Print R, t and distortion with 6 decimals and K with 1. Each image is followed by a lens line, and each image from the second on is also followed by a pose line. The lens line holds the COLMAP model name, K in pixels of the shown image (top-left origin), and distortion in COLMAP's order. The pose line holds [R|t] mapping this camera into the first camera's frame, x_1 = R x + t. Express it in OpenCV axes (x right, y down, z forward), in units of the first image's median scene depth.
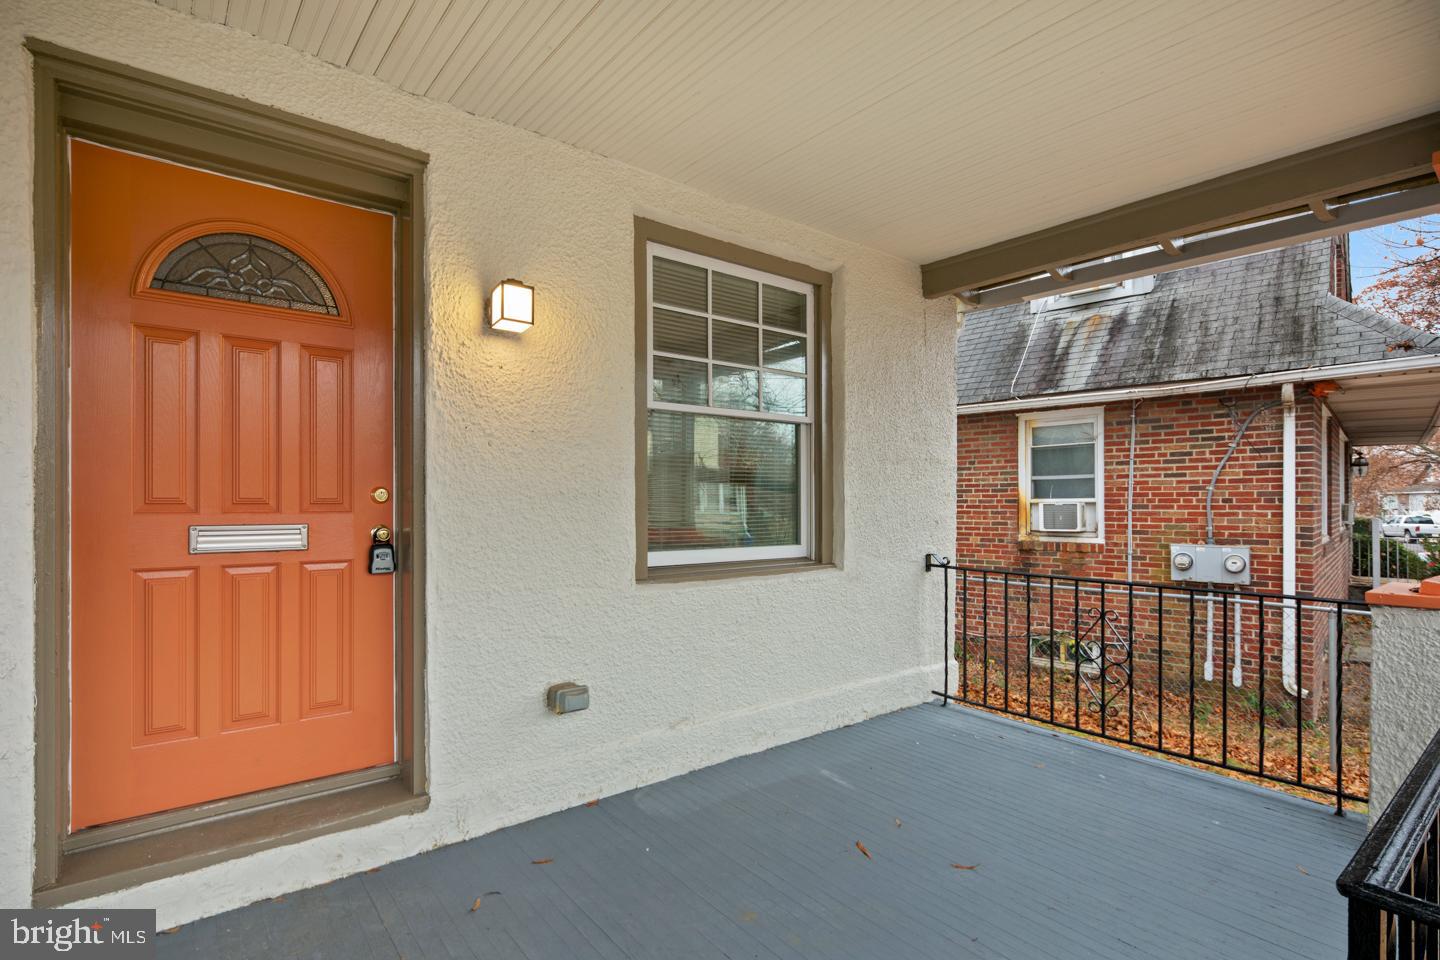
lens RADIAL K [[702.0, 0, 698.5], [0, 702.0, 496.8], [0, 0, 1]] dist [0.001482, -0.003256]
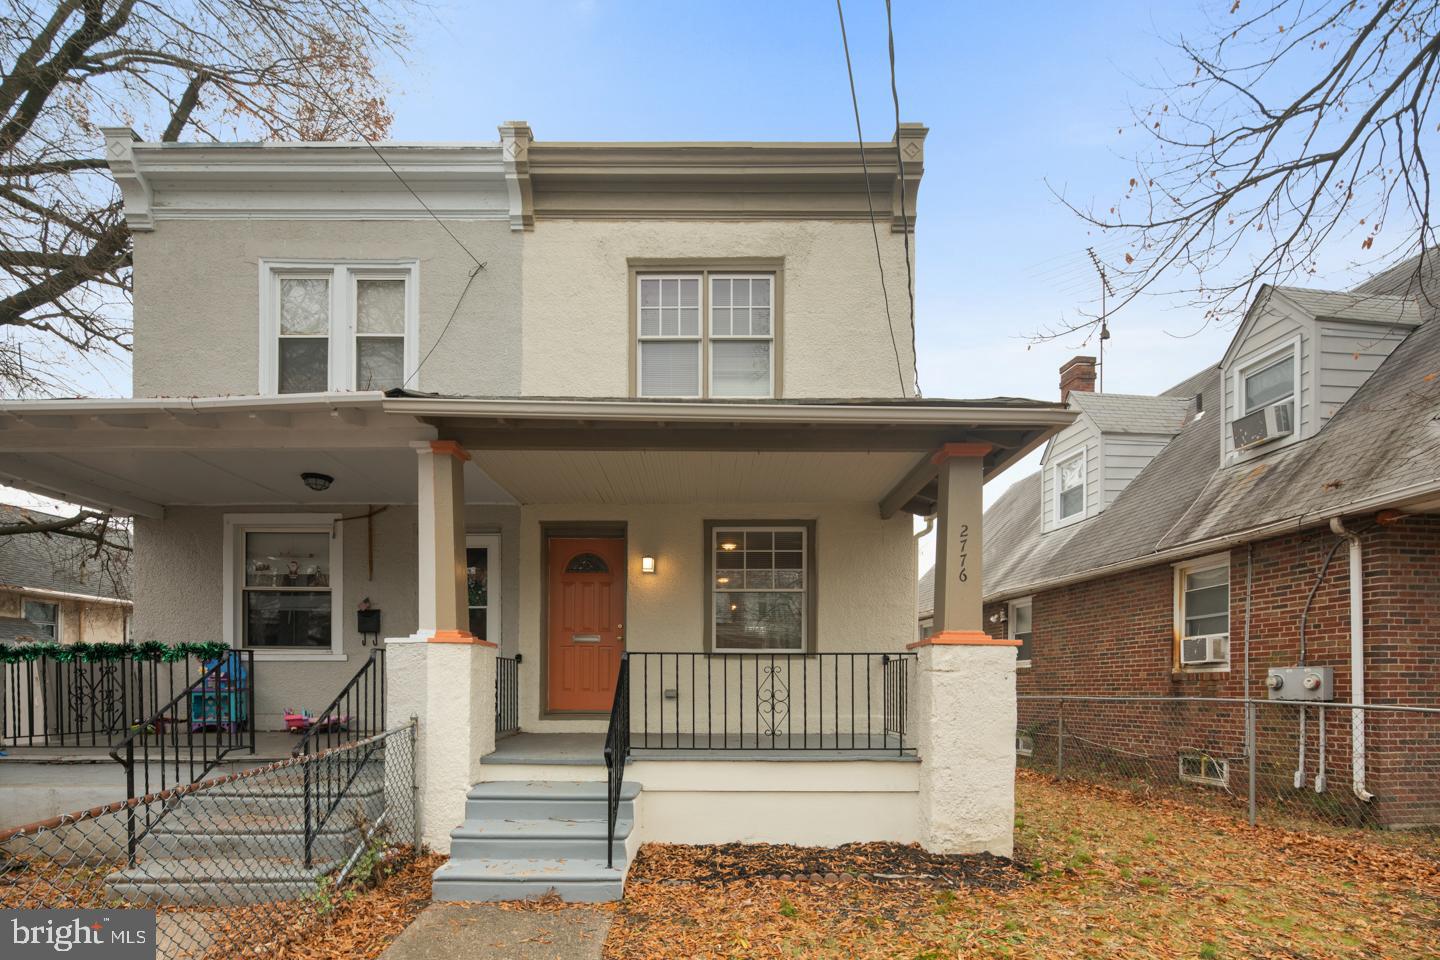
lens RADIAL K [[704.6, 0, 681.5], [0, 704.6, 686.7], [0, 0, 1]] dist [0.000724, -0.001138]
pose [[0.768723, 0.003236, -0.639574, 0.674422], [-0.002505, 0.999995, 0.002049, 0.098003], [0.639577, 0.000027, 0.768727, -0.481664]]
